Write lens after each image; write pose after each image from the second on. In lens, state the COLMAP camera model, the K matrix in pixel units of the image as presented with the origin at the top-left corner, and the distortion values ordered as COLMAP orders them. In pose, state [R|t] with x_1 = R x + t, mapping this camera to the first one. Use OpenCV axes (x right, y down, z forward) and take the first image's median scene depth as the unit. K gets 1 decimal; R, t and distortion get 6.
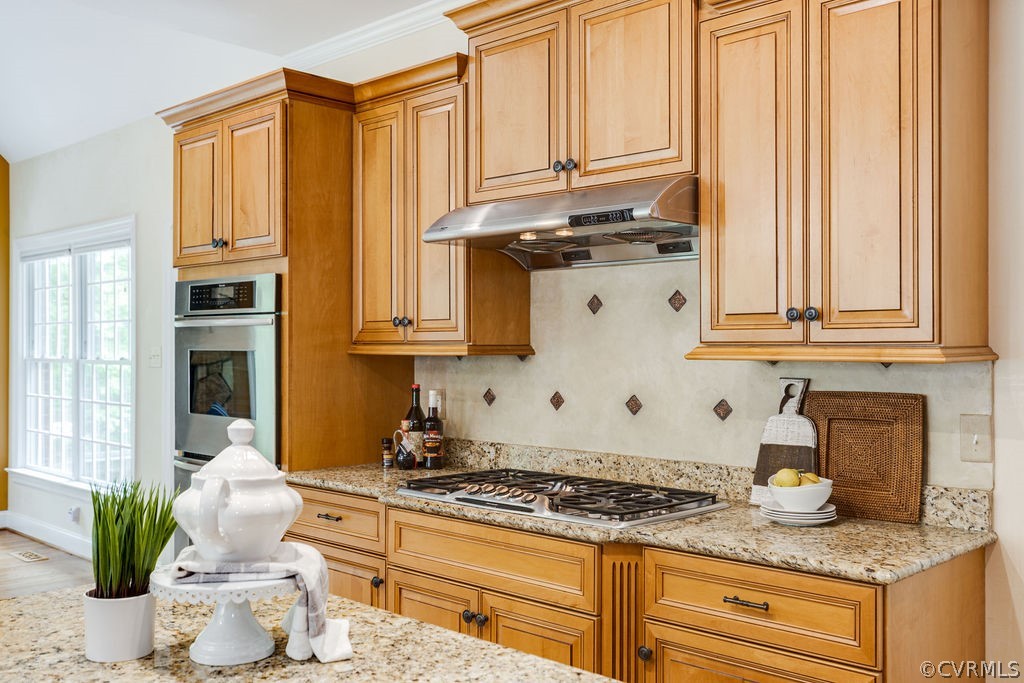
lens RADIAL K [[961.0, 0, 493.9], [0, 961.0, 347.9], [0, 0, 1]] dist [-0.001247, 0.000000]
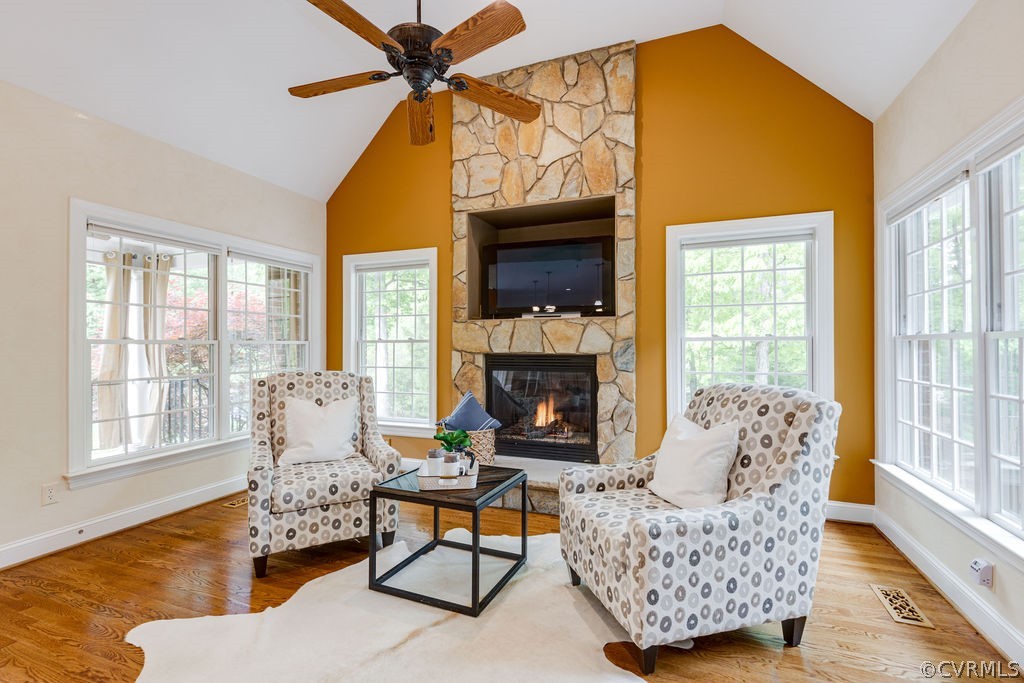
lens RADIAL K [[461.4, 0, 511.2], [0, 461.4, 343.5], [0, 0, 1]] dist [0.011501, -0.001127]
pose [[0.398844, -0.009938, -0.916965, -0.543285], [0.003537, 0.999951, -0.009299, 0.044671], [0.917012, 0.000466, 0.398859, 1.159959]]
